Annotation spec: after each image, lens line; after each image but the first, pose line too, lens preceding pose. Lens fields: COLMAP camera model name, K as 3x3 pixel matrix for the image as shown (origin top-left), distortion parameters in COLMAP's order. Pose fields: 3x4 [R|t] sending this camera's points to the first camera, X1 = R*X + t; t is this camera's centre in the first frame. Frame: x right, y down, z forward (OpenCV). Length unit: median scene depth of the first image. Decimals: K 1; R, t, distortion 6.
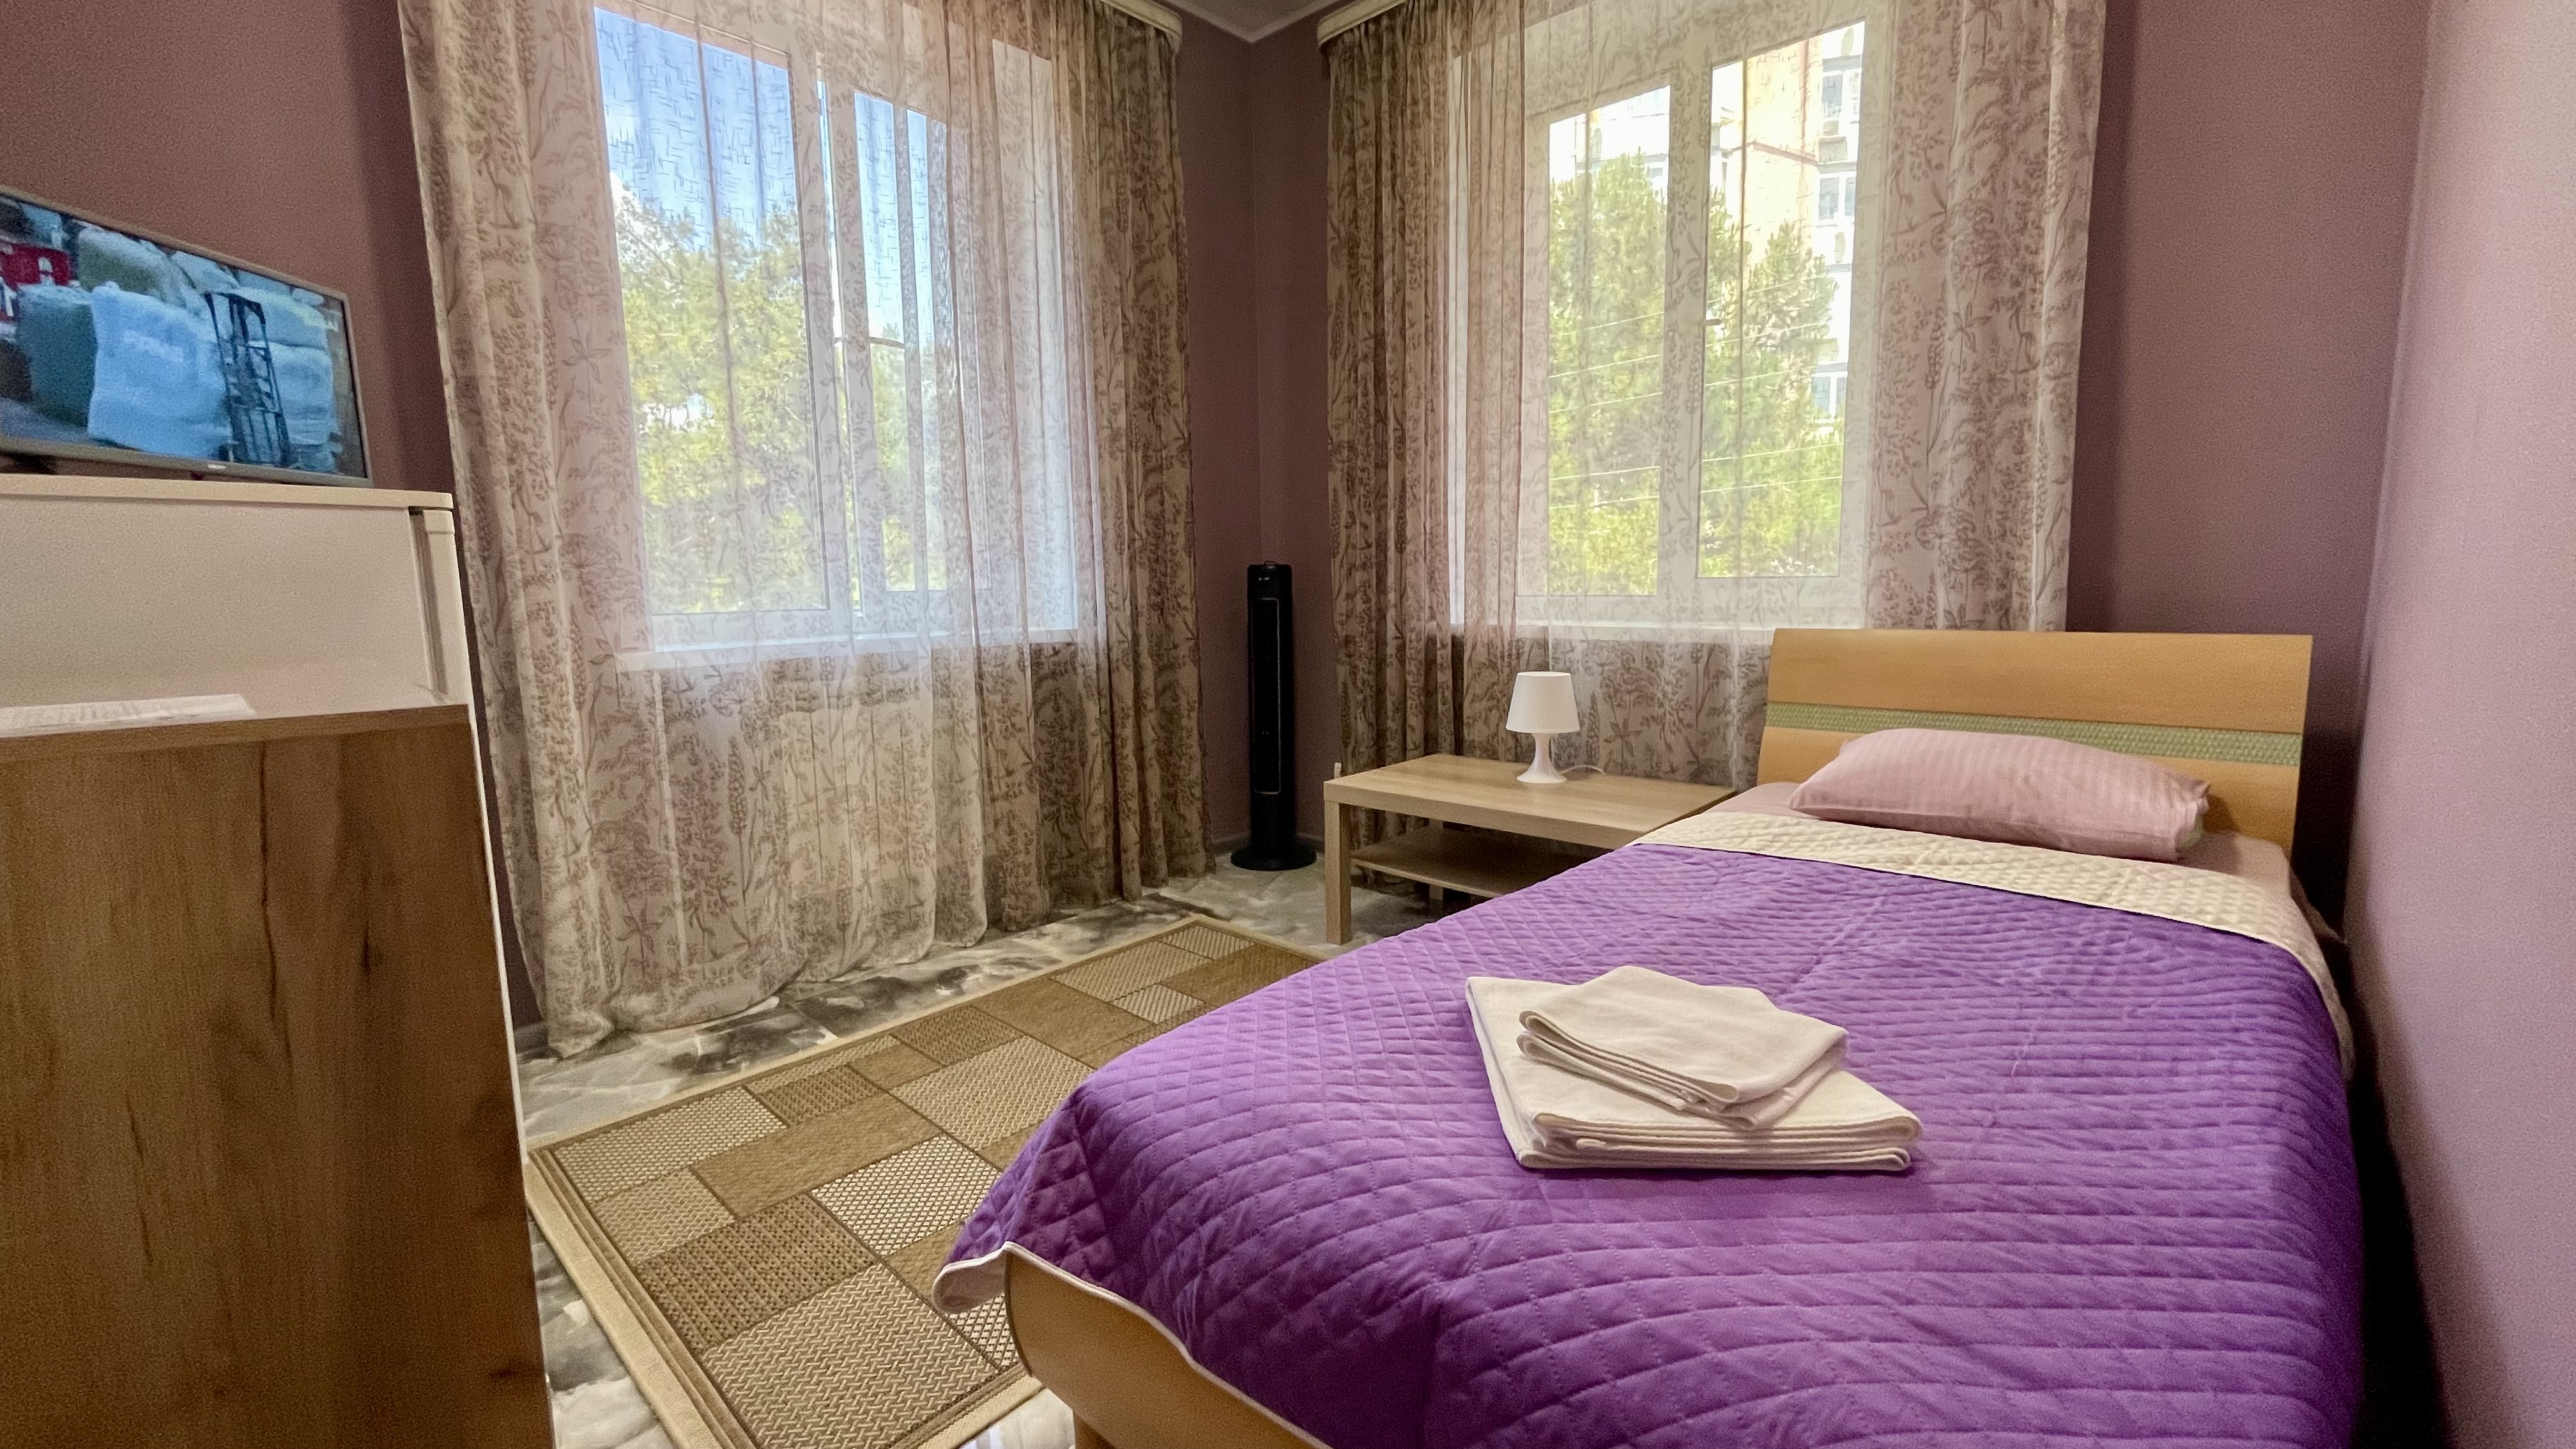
lens RADIAL K [[1055.6, 0, 1286.4], [0, 1055.6, 717.2], [0, 0, 1]] dist [-0.009644, 0.004828]
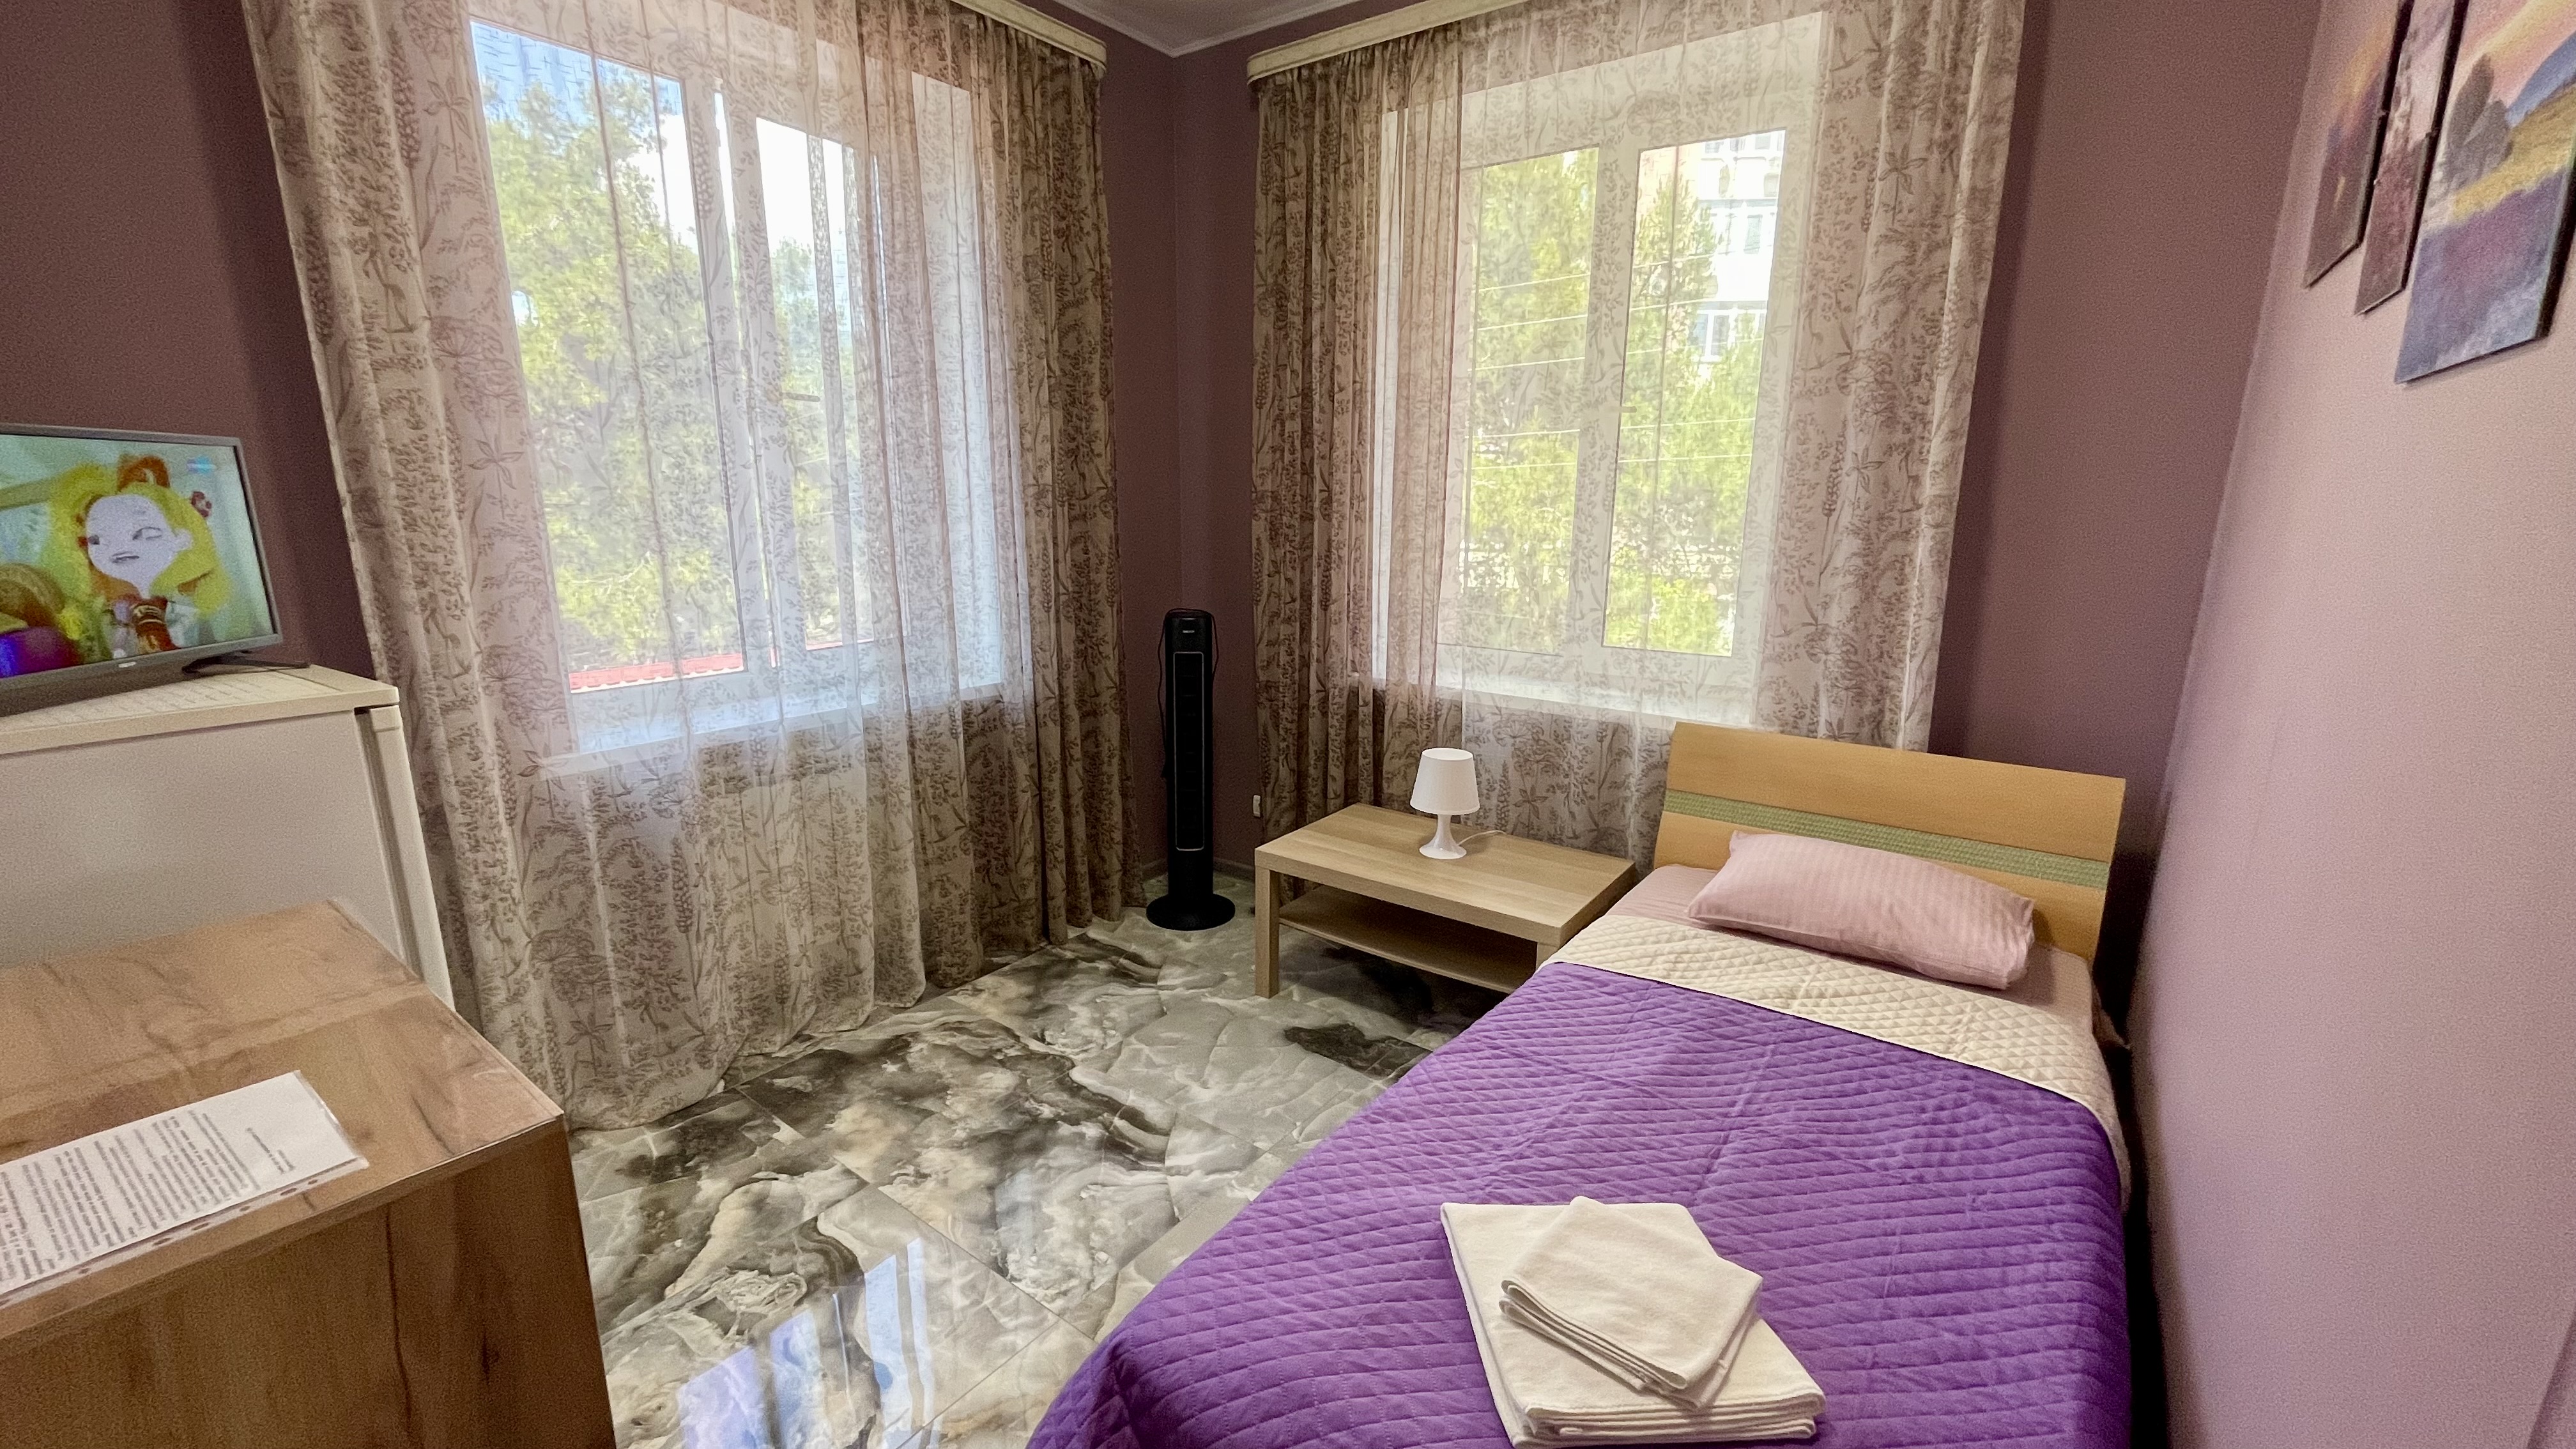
lens RADIAL K [[1055.6, 0, 1282.0], [0, 1055.6, 735.1], [0, 0, 1]] dist [-0.009644, 0.004828]
pose [[0.993778, -0.001156, 0.111373, -0.067542], [-0.009960, 0.995018, 0.099200, -0.193133], [-0.110933, -0.099692, 0.988815, -0.034487]]
